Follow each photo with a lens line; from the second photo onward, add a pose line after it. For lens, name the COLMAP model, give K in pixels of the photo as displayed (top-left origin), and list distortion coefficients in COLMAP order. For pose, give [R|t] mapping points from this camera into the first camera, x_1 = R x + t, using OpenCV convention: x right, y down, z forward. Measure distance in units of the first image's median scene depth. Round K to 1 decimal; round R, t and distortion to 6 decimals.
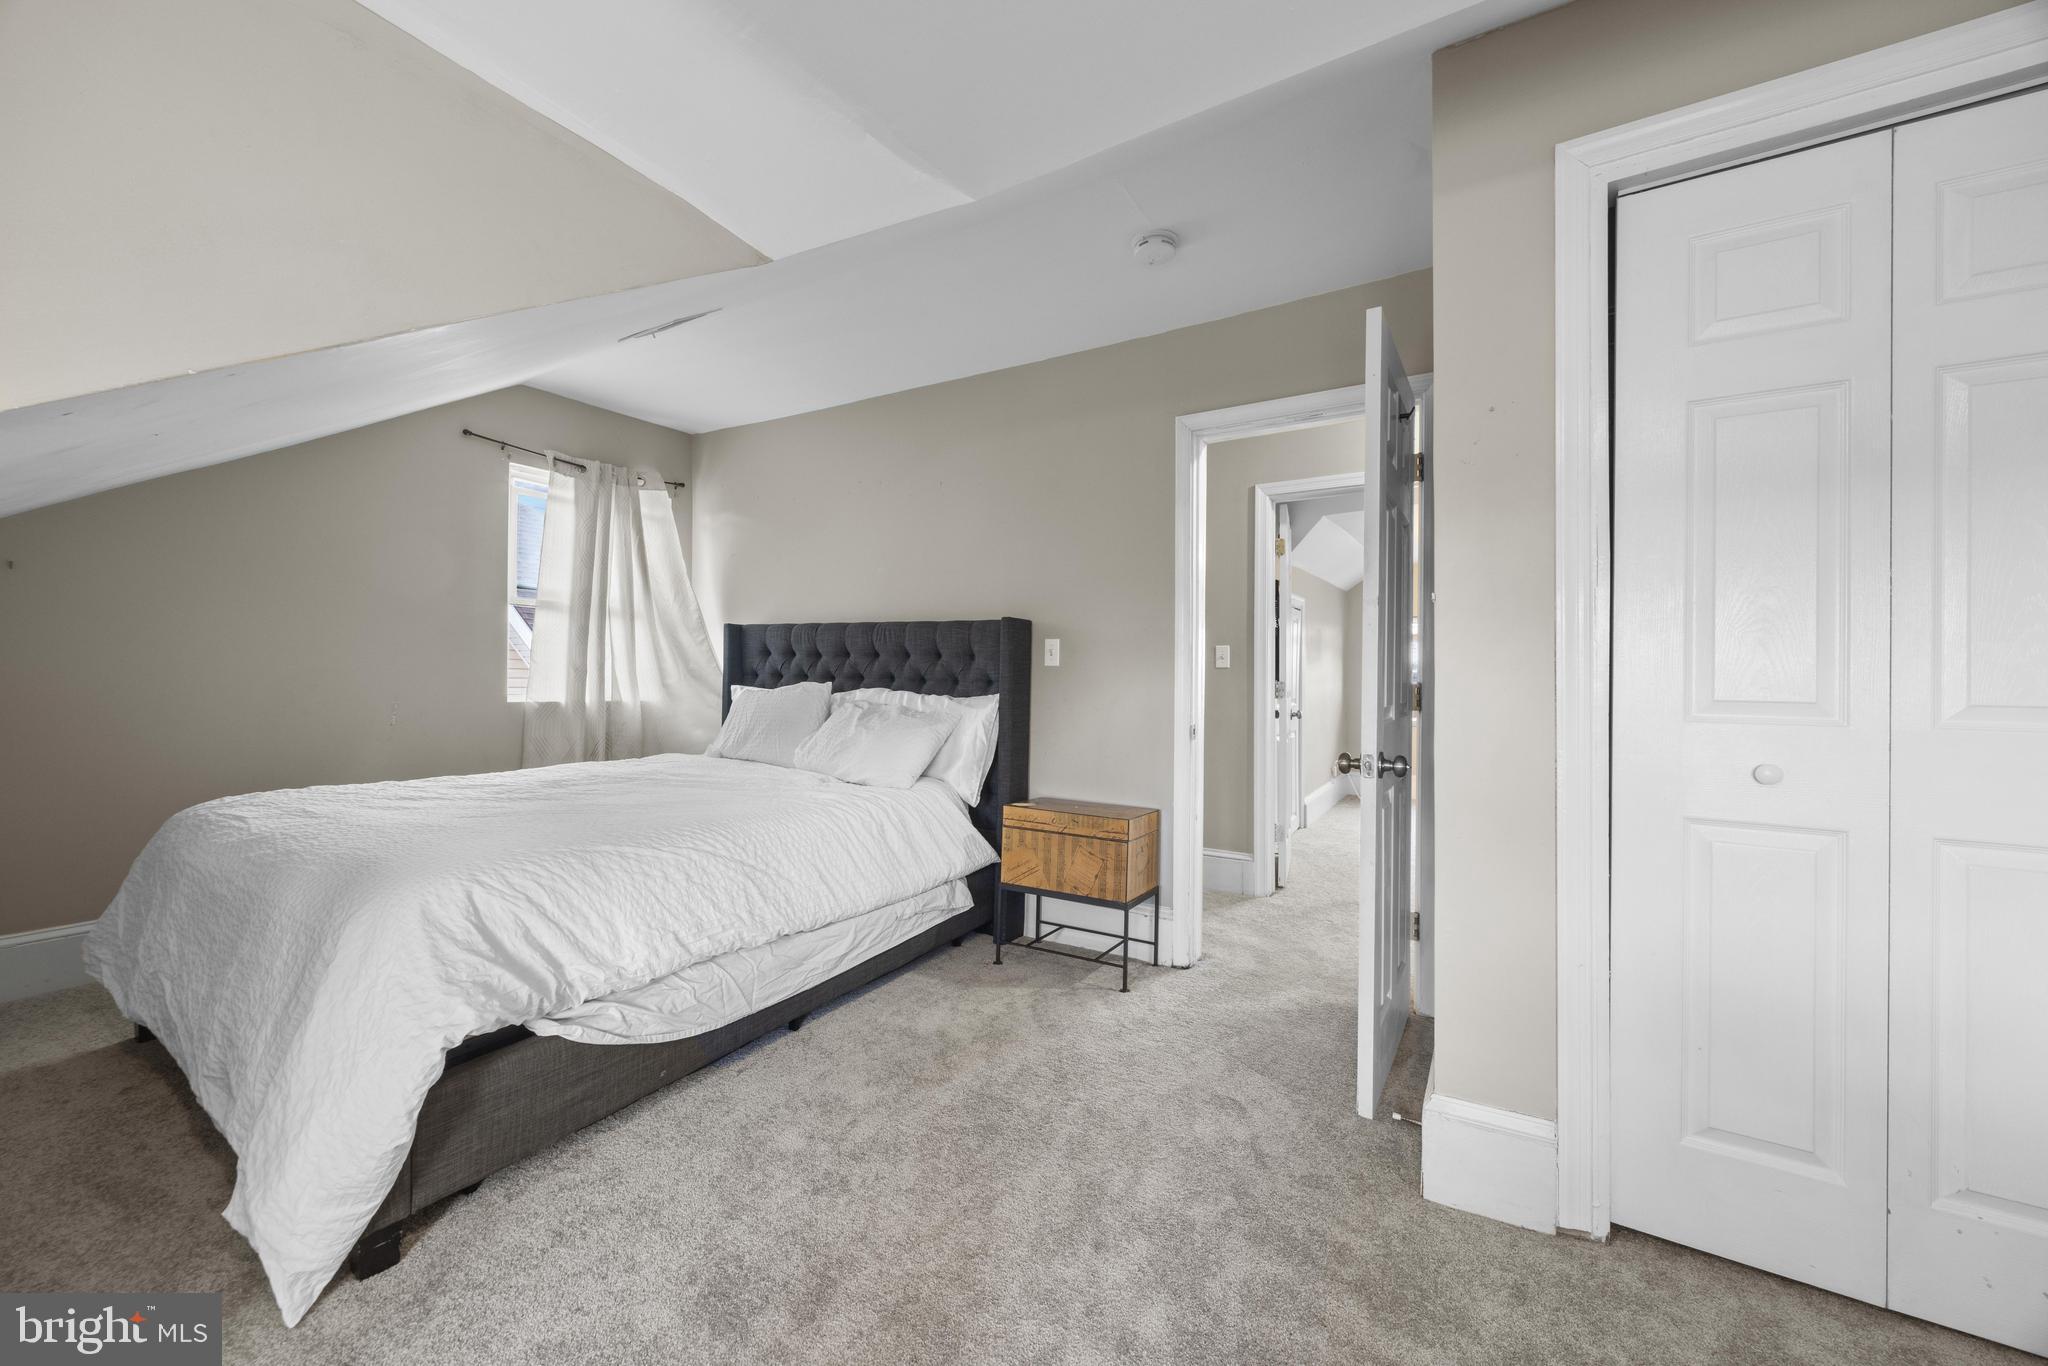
lens RADIAL K [[778.0, 0, 1025.4], [0, 778.0, 679.3], [0, 0, 1]] dist [-0.009217, 0.000610]
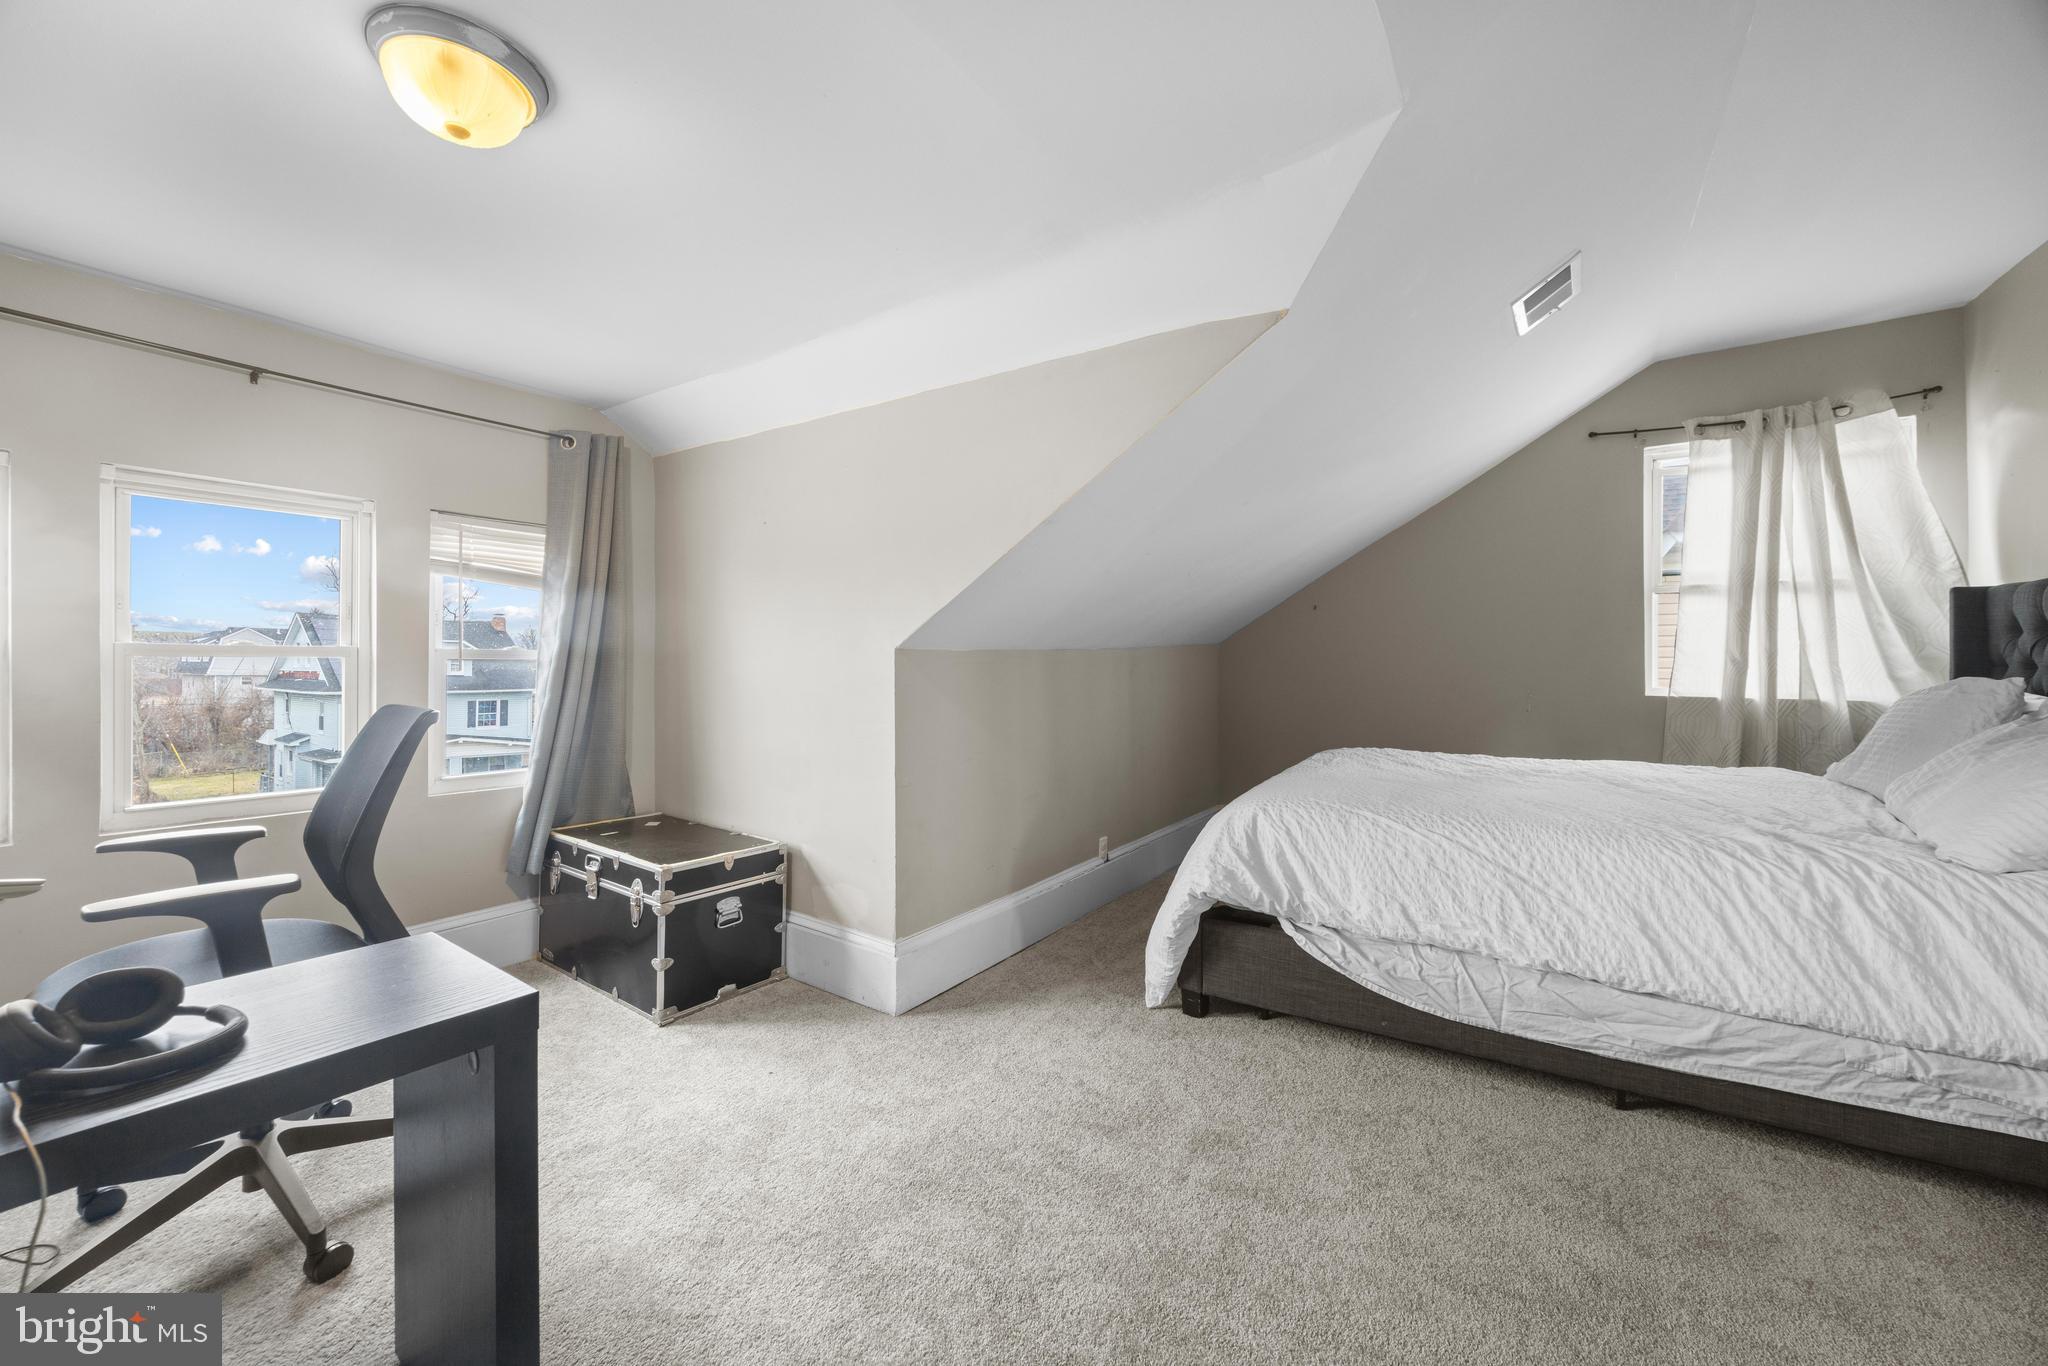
lens RADIAL K [[778.0, 0, 1022.8], [0, 778.0, 672.4], [0, 0, 1]] dist [-0.009217, 0.000610]
pose [[-0.055955, 0.006087, -0.998415, 0.500226], [-0.000078, 0.999981, 0.006101, -0.005484], [0.998433, 0.000419, -0.055954, 0.395640]]
